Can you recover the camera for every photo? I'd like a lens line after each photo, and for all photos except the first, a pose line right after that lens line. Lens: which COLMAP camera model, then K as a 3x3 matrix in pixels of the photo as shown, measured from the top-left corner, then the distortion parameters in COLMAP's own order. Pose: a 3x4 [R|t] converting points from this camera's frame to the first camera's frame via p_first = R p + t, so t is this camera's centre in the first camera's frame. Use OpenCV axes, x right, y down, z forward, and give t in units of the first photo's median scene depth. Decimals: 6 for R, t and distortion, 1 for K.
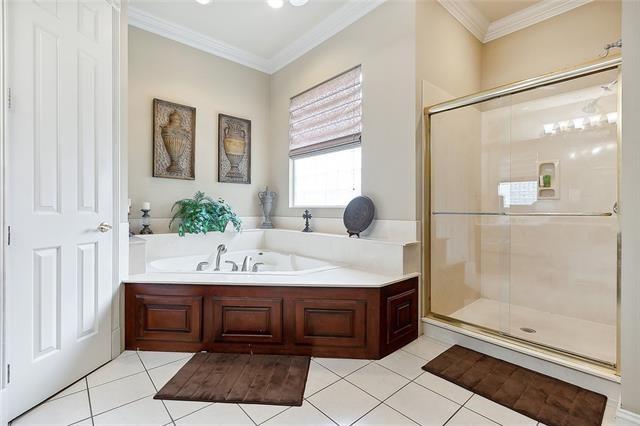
lens RADIAL K [[292.6, 0, 321.3], [0, 292.6, 207.8], [0, 0, 1]] dist [-0.002704, -0.000329]
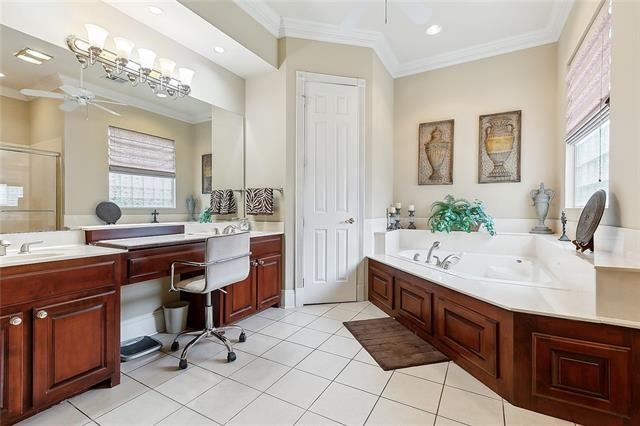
lens RADIAL K [[292.6, 0, 320.2], [0, 292.6, 213.1], [0, 0, 1]] dist [-0.002704, -0.000329]
pose [[0.317481, 0.009766, -0.948214, 0.483532], [0.002748, 0.999933, 0.011218, 0.000962], [0.948261, -0.006167, 0.317433, 0.173082]]
